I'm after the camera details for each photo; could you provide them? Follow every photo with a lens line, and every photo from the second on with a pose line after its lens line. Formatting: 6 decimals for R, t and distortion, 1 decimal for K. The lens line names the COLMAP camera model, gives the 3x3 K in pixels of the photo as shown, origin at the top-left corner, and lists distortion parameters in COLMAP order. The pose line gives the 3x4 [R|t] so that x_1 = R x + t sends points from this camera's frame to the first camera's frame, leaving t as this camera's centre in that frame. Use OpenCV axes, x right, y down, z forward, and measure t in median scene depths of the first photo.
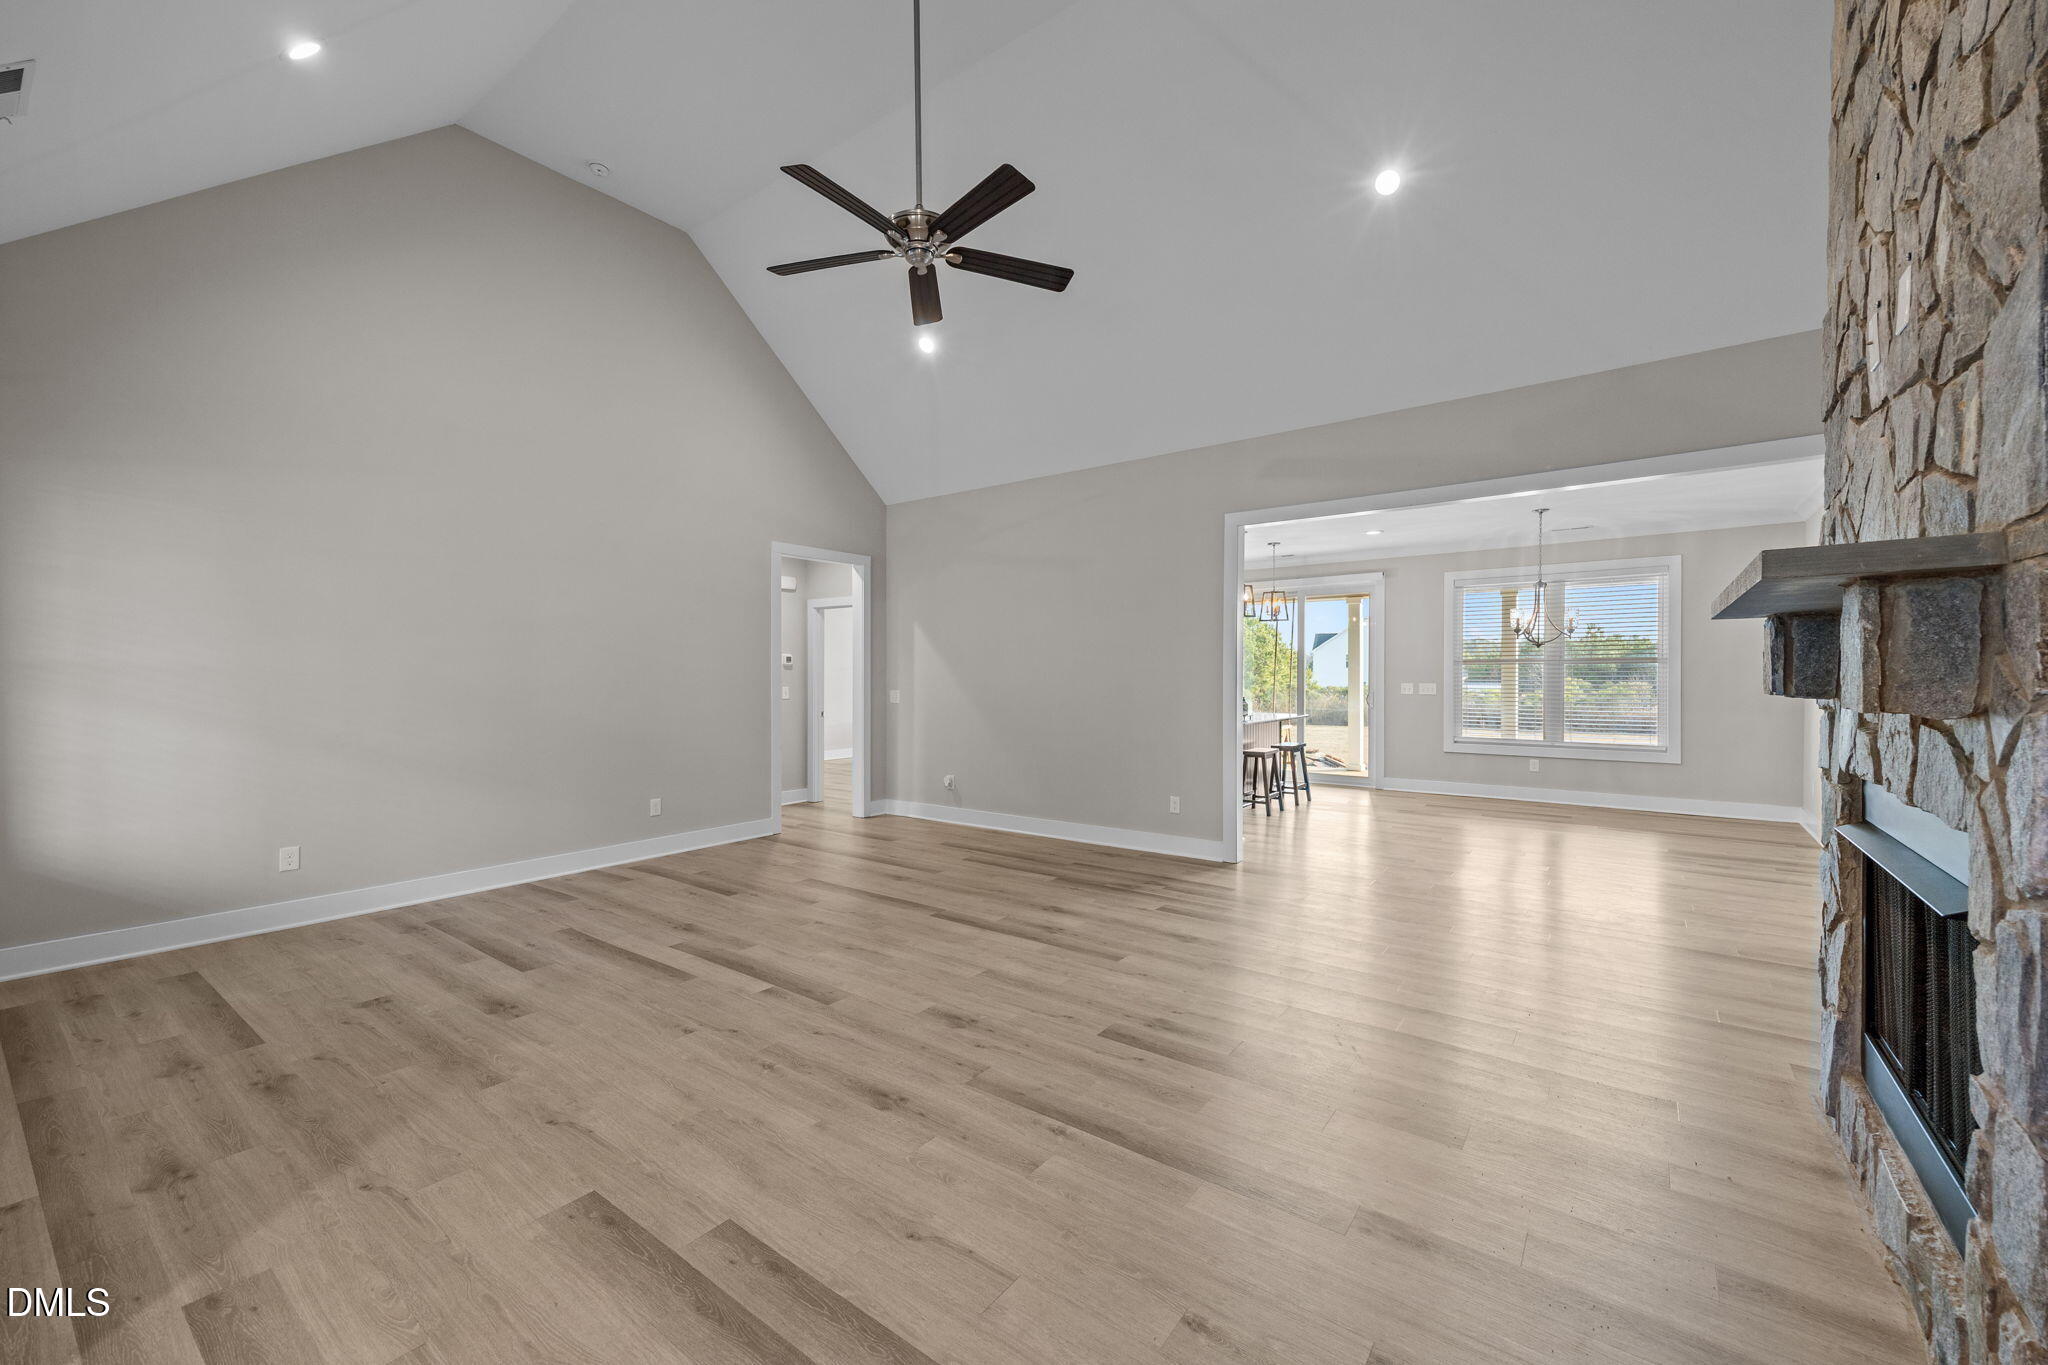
lens RADIAL K [[808.0, 0, 1013.5], [0, 808.0, 680.5], [0, 0, 1]] dist [0.031082, -0.007162]
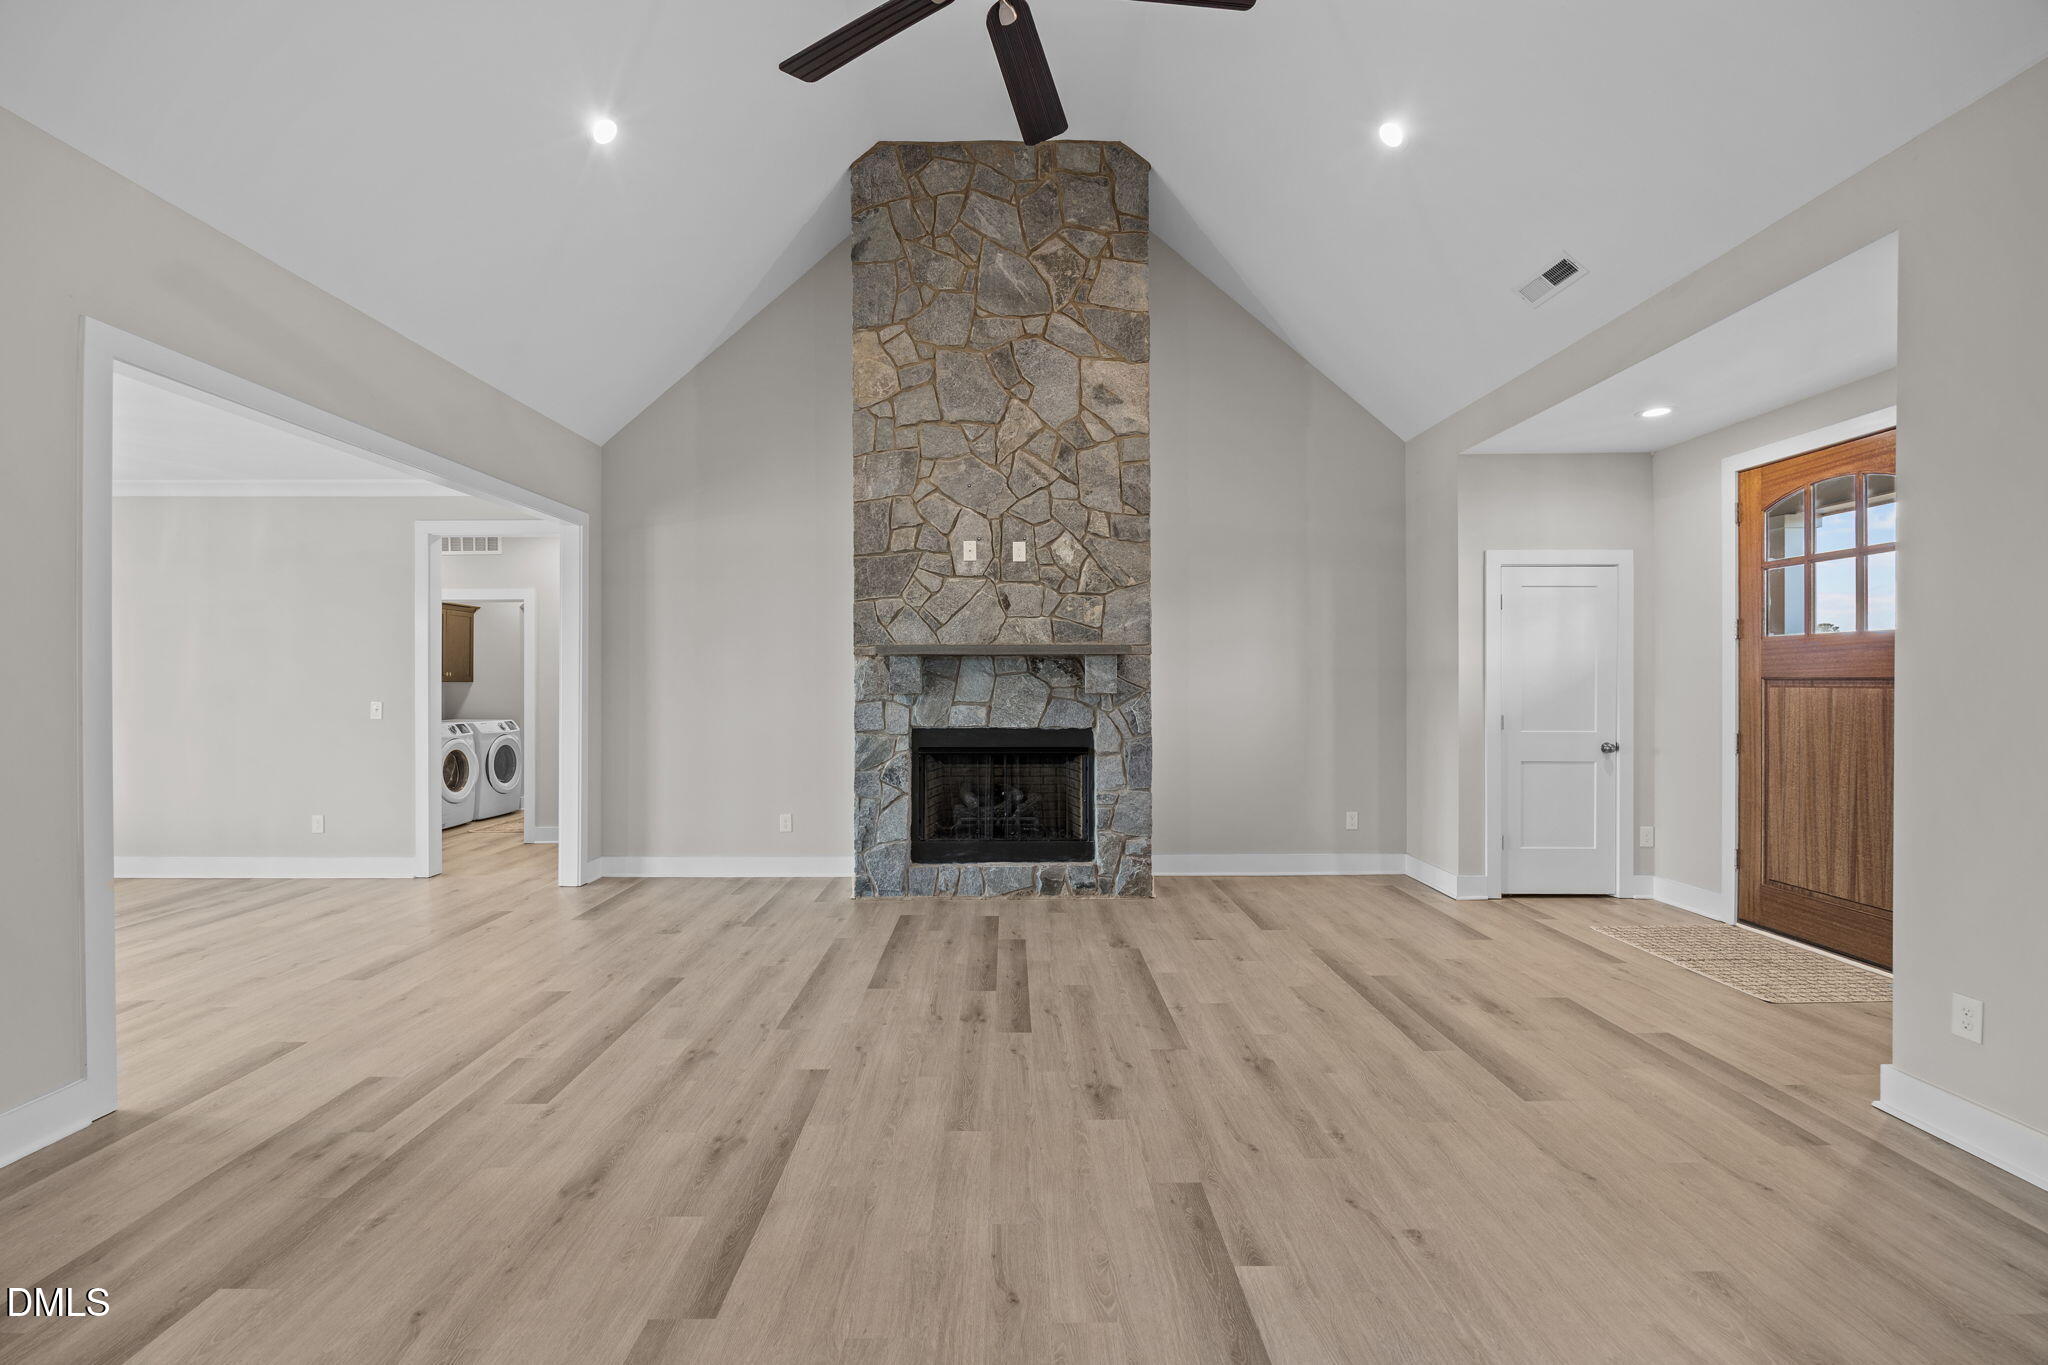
lens RADIAL K [[871.7, 0, 1006.8], [0, 871.7, 679.4], [0, 0, 1]] dist [-0.001686, -0.000504]
pose [[-0.601388, 0.003884, 0.798948, -0.696164], [0.009647, 0.999951, 0.002400, -0.013874], [-0.798899, 0.009151, -0.601396, 1.535504]]
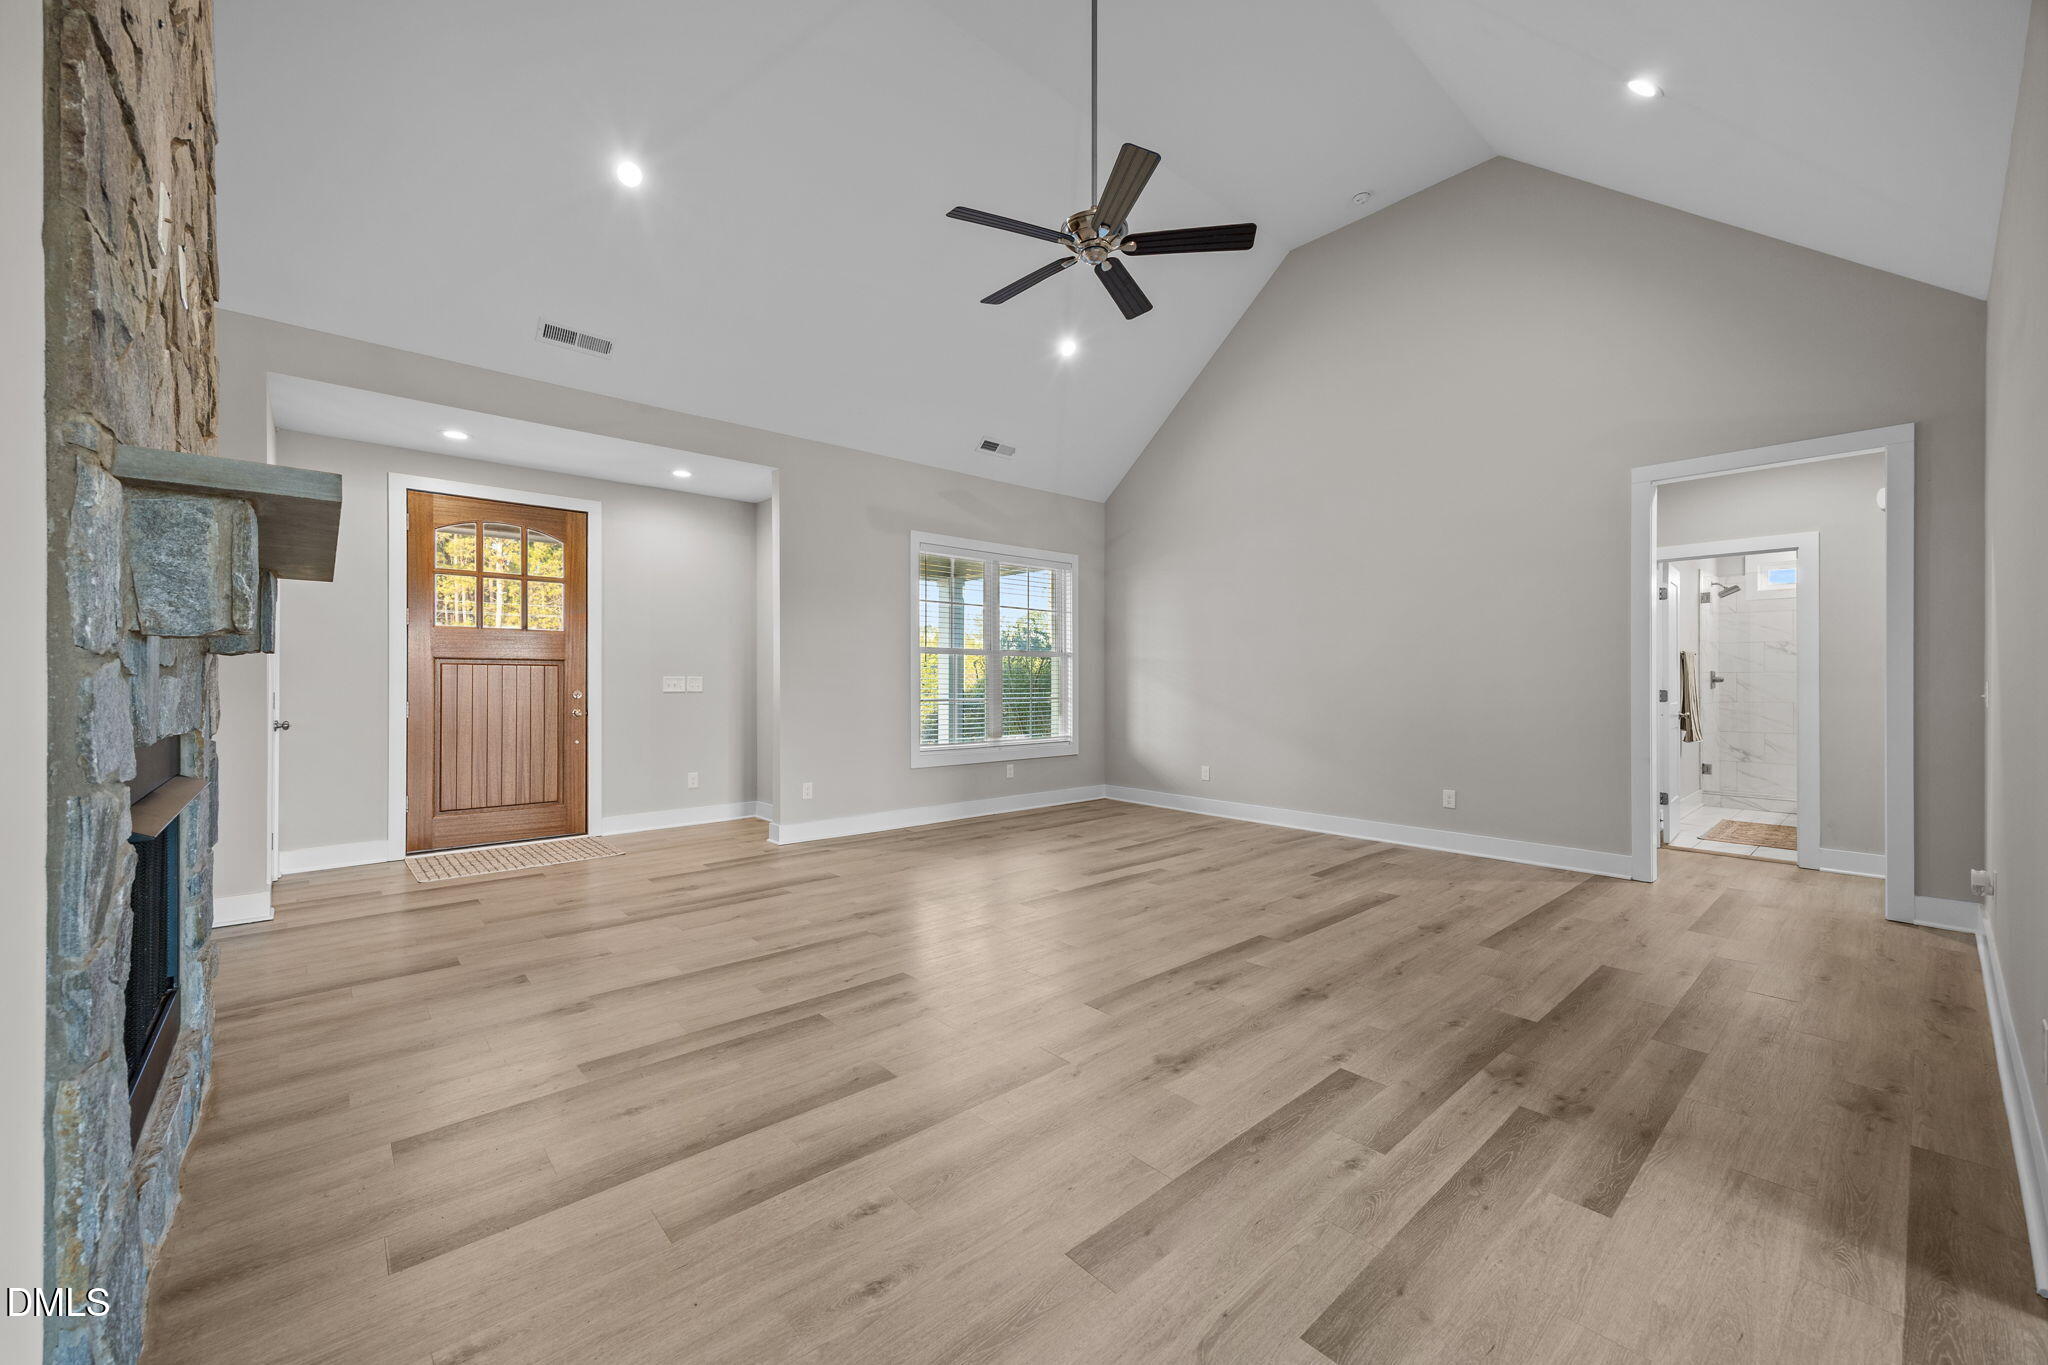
lens RADIAL K [[800.4, 0, 1019.3], [0, 800.4, 679.0], [0, 0, 1]] dist [0.021826, -0.000013]
pose [[-0.196788, -0.001035, -0.980445, 1.033805], [-0.008376, 0.999965, 0.000626, 0.034989], [0.980410, 0.008336, -0.196790, 1.240978]]
